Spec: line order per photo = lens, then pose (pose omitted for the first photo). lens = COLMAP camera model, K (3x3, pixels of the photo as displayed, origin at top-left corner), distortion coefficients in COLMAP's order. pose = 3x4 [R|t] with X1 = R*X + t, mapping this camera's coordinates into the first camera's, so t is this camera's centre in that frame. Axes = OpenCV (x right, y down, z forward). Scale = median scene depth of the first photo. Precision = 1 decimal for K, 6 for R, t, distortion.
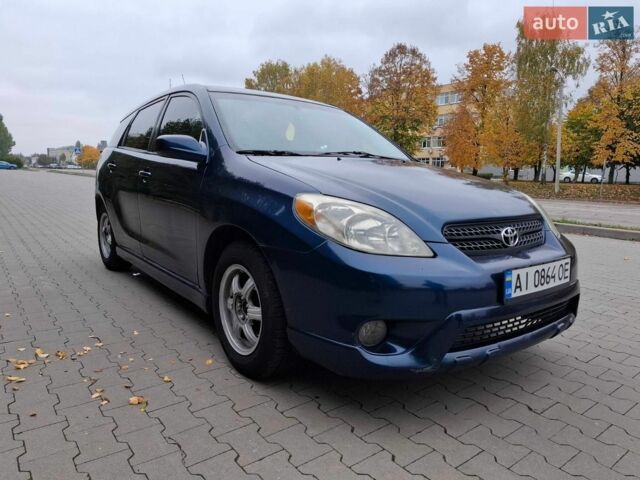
lens RADIAL K [[443.6, 0, 320.3], [0, 443.6, 241.7], [0, 0, 1]] dist [0.025824, -0.008015]
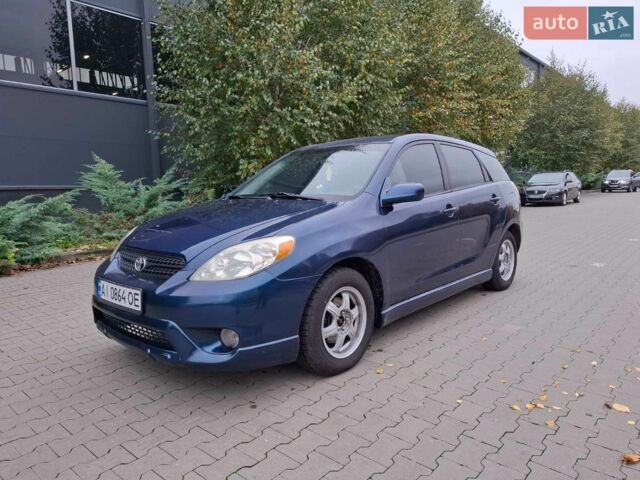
lens RADIAL K [[443.6, 0, 321.8], [0, 443.6, 243.2], [0, 0, 1]] dist [0.025824, -0.008015]
pose [[0.187796, 0.093203, -0.977776, 1.831572], [-0.126104, 0.989537, 0.070104, -0.235721], [0.974079, 0.110136, 0.197584, 1.257196]]
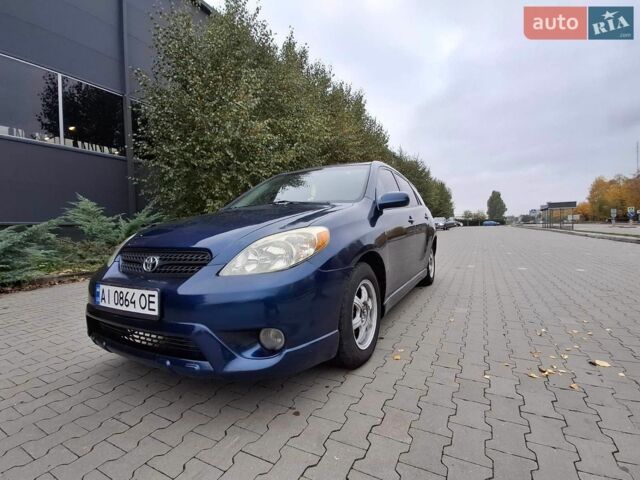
lens RADIAL K [[301.4, 0, 332.0], [0, 301.4, 241.7], [0, 0, 1]] dist [-0.017306, -0.003701]
pose [[0.423155, 0.005492, -0.906041, 1.354077], [-0.100308, 0.994119, -0.040821, -0.085291], [0.900488, 0.108157, 0.421217, 1.090026]]
